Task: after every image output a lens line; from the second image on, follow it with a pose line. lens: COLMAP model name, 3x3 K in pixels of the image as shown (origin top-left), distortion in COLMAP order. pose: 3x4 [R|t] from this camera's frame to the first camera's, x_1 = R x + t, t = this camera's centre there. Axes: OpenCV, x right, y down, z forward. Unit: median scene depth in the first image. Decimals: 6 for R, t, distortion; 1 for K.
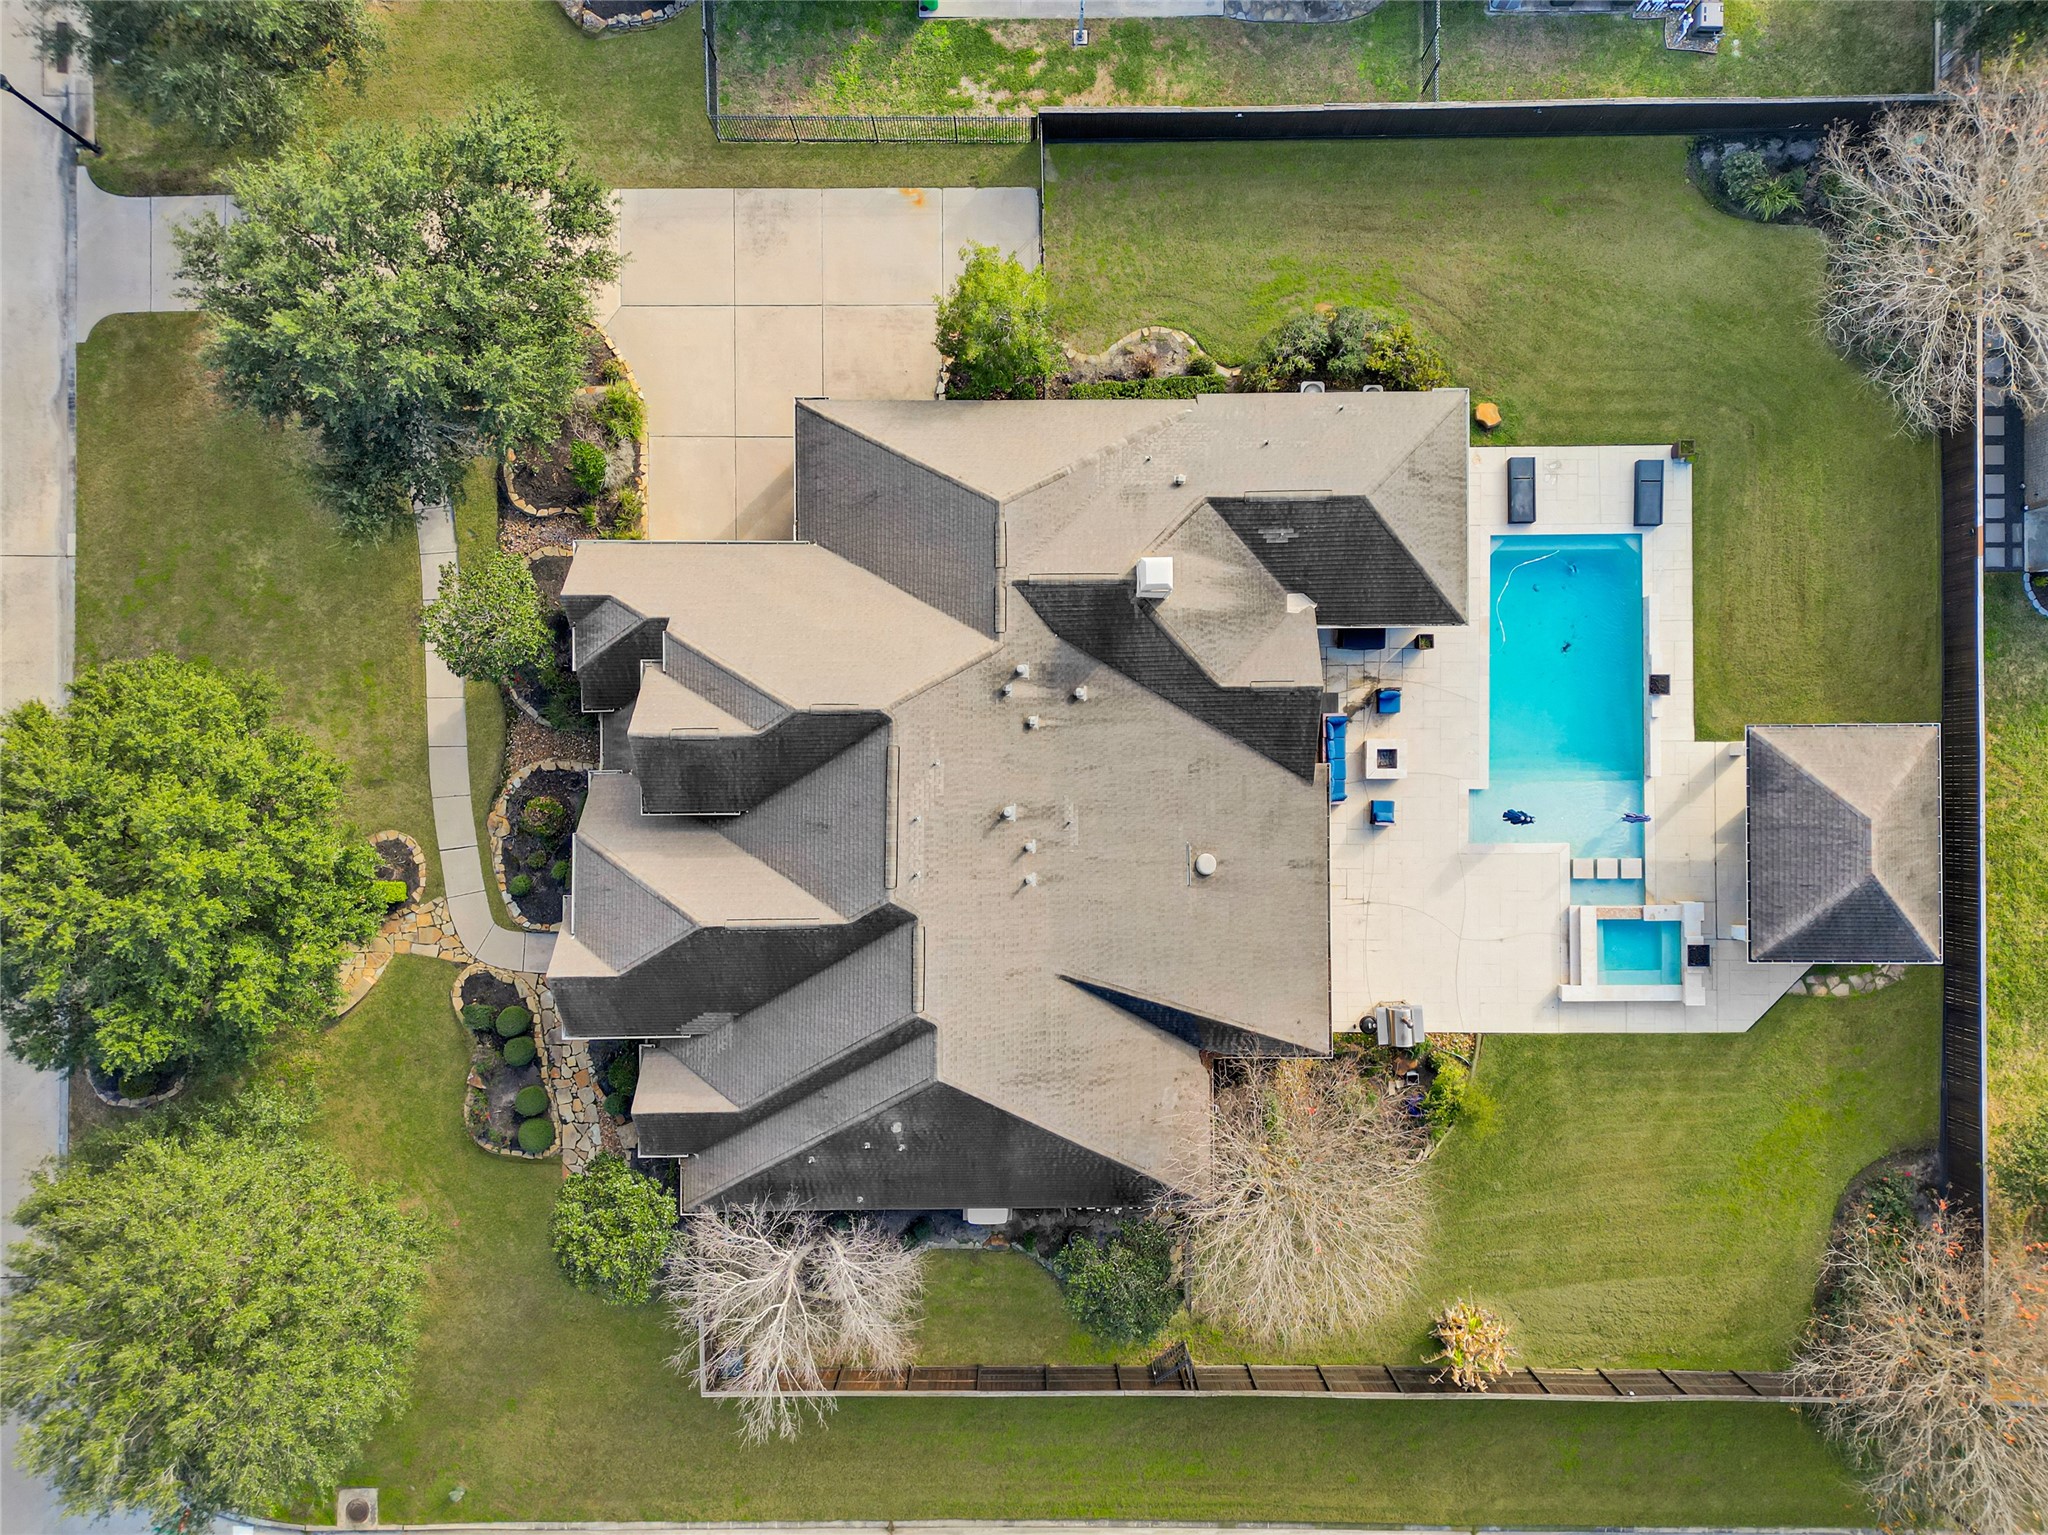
lens RADIAL K [[1401.9, 0, 944.8], [0, 1401.9, 769.1], [0, 0, 1]] dist [0.004473, -0.024122]
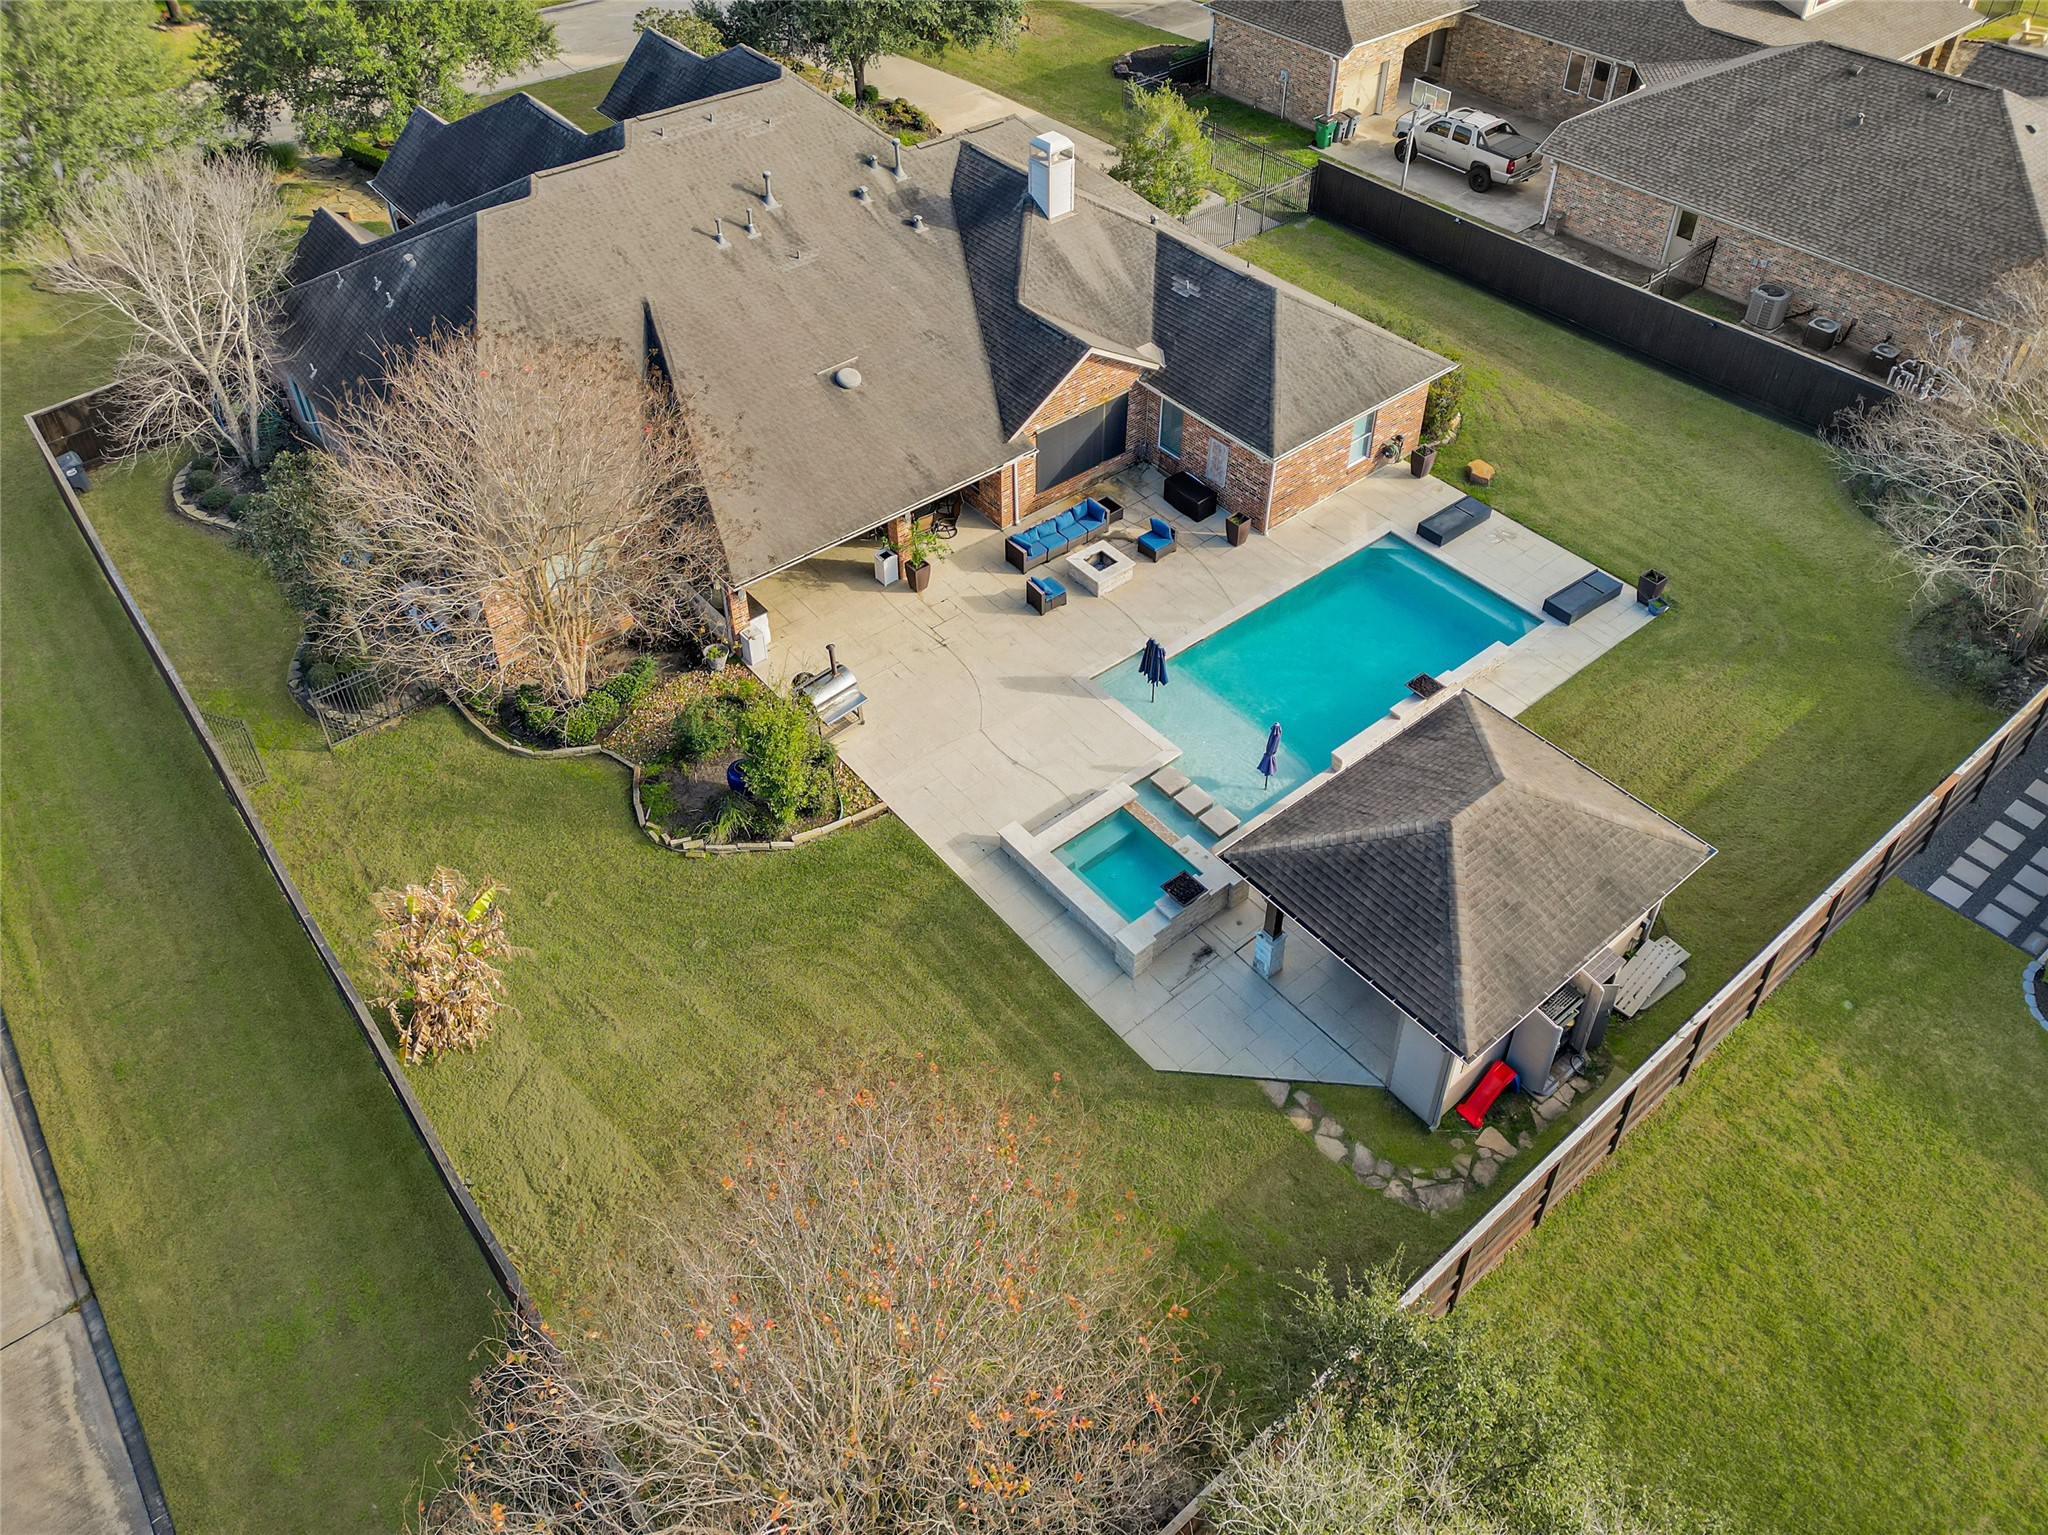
lens RADIAL K [[1463.5, 0, 1019.0], [0, 1463.5, 640.1], [0, 0, 1]] dist [0.048524, -0.030536]
pose [[0.626128, 0.540562, -0.561923, 0.787146], [-0.779565, 0.419612, -0.464978, 0.440601], [-0.015560, 0.729191, 0.684134, 0.467509]]
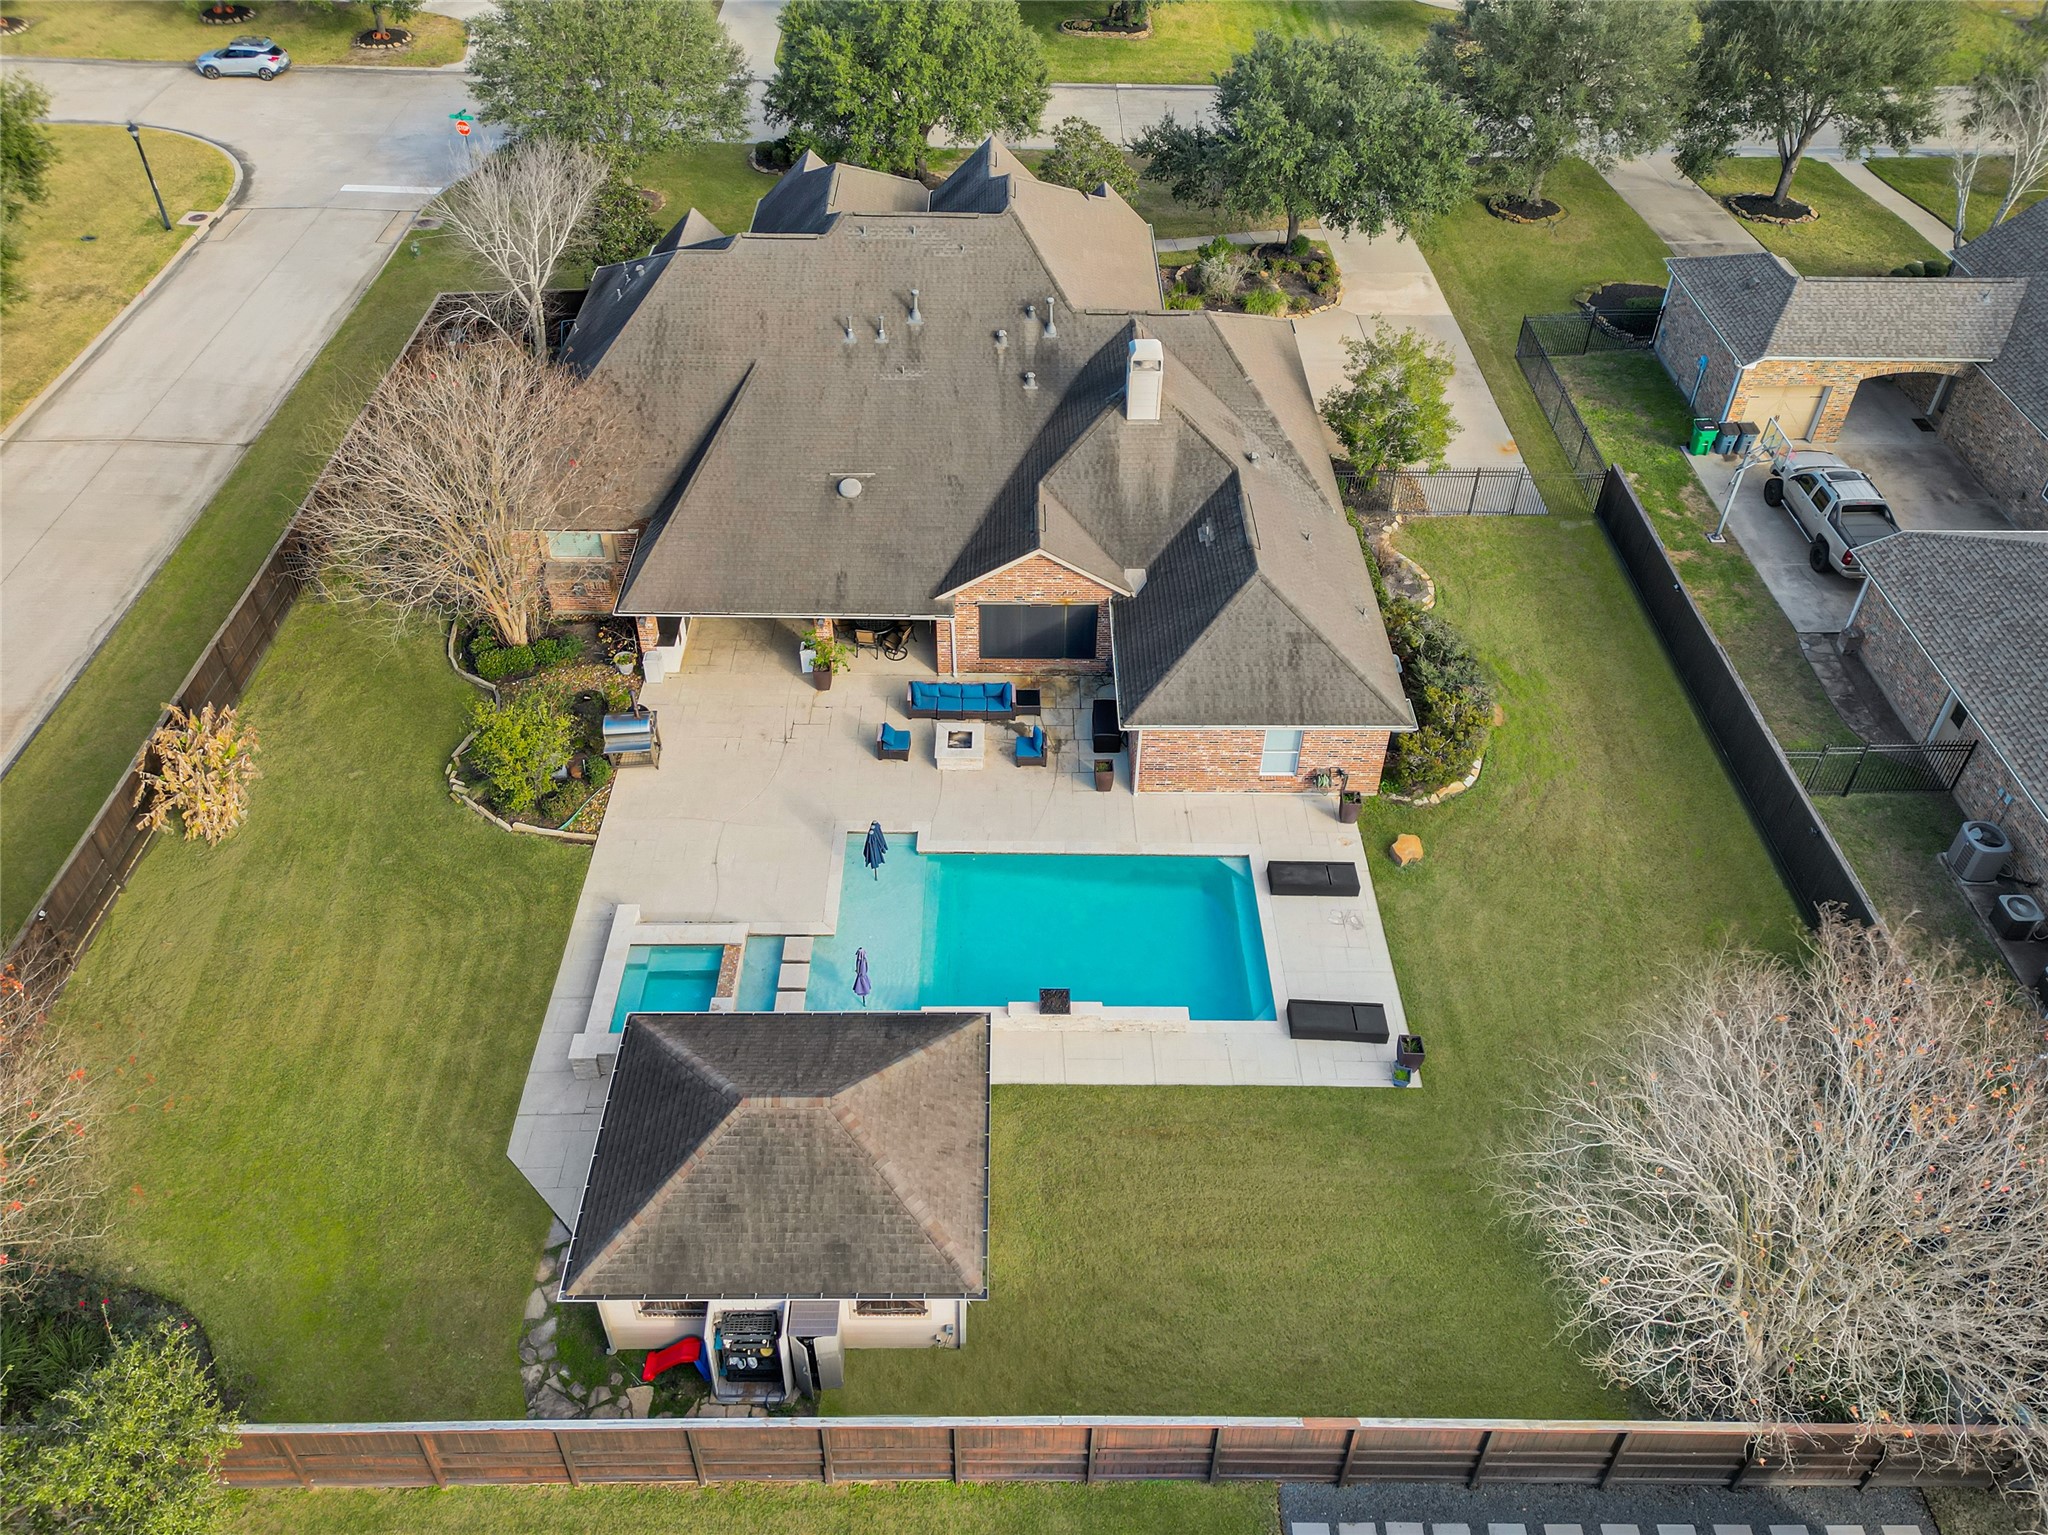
lens RADIAL K [[1463.5, 0, 1019.0], [0, 1463.5, 640.1], [0, 0, 1]] dist [0.048524, -0.030536]
pose [[-0.000181, 0.676279, -0.736646, 0.914139], [-0.999982, -0.004579, -0.003958, -0.039022], [-0.006049, 0.736631, 0.676267, 0.382841]]
